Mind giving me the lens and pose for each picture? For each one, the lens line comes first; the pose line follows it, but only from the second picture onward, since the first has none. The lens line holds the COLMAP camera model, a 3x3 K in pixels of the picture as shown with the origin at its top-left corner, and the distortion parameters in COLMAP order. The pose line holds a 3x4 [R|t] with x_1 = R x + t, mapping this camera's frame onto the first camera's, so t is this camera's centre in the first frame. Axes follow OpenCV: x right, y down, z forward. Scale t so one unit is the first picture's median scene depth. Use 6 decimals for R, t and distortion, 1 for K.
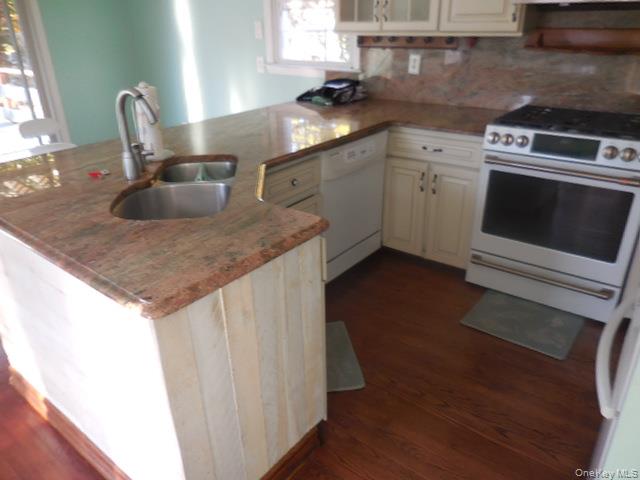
lens RADIAL K [[481.6, 0, 316.4], [0, 481.6, 242.1], [0, 0, 1]] dist [0.000338, -0.009296]
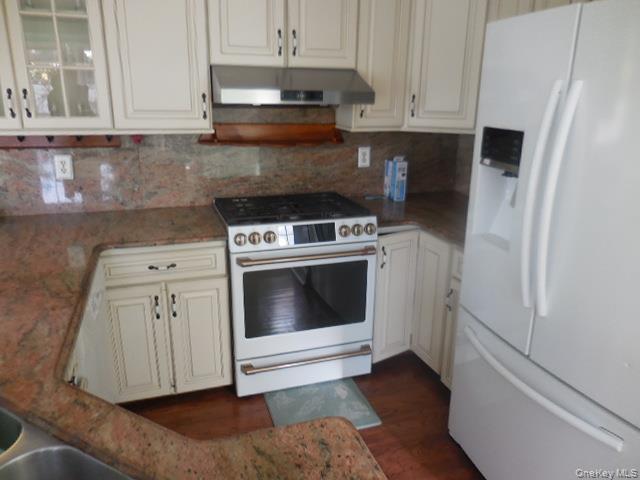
lens RADIAL K [[481.6, 0, 318.9], [0, 481.6, 241.8], [0, 0, 1]] dist [0.000338, -0.009296]
pose [[0.544728, -0.216559, 0.810169, -0.252202], [0.330321, 0.943389, 0.030073, -0.158619], [-0.770818, 0.251235, 0.585424, 0.285484]]
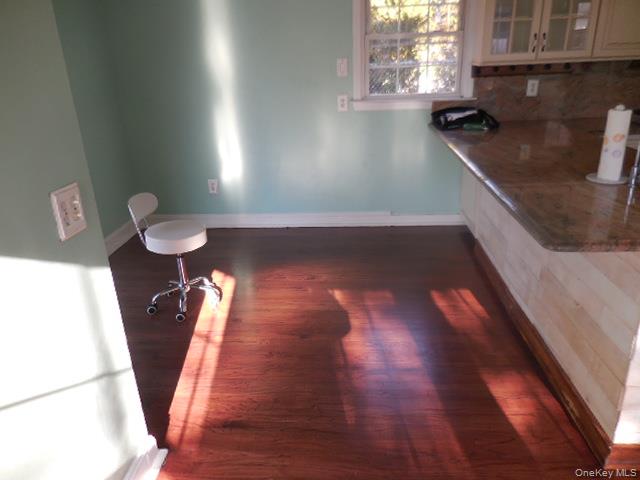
lens RADIAL K [[467.7, 0, 320.6], [0, 467.7, 239.9], [0, 0, 1]] dist [0.001832, -0.004983]
pose [[0.825256, -0.224794, 0.518093, -0.986551], [0.263889, 0.964551, -0.001836, -0.164777], [-0.499315, 0.138234, 0.855322, 0.377158]]
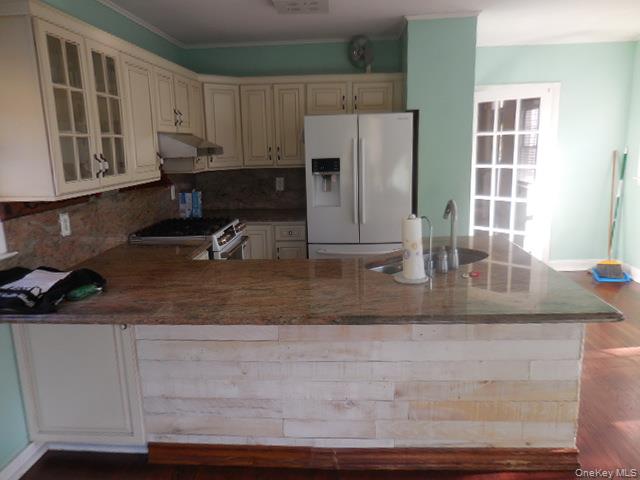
lens RADIAL K [[481.6, 0, 317.7], [0, 481.6, 237.7], [0, 0, 1]] dist [0.000338, -0.009296]
pose [[-0.561774, -0.126214, 0.817606, -0.809805], [0.384269, 0.835402, 0.392990, -0.567700], [-0.732631, 0.534952, -0.420807, 1.158252]]
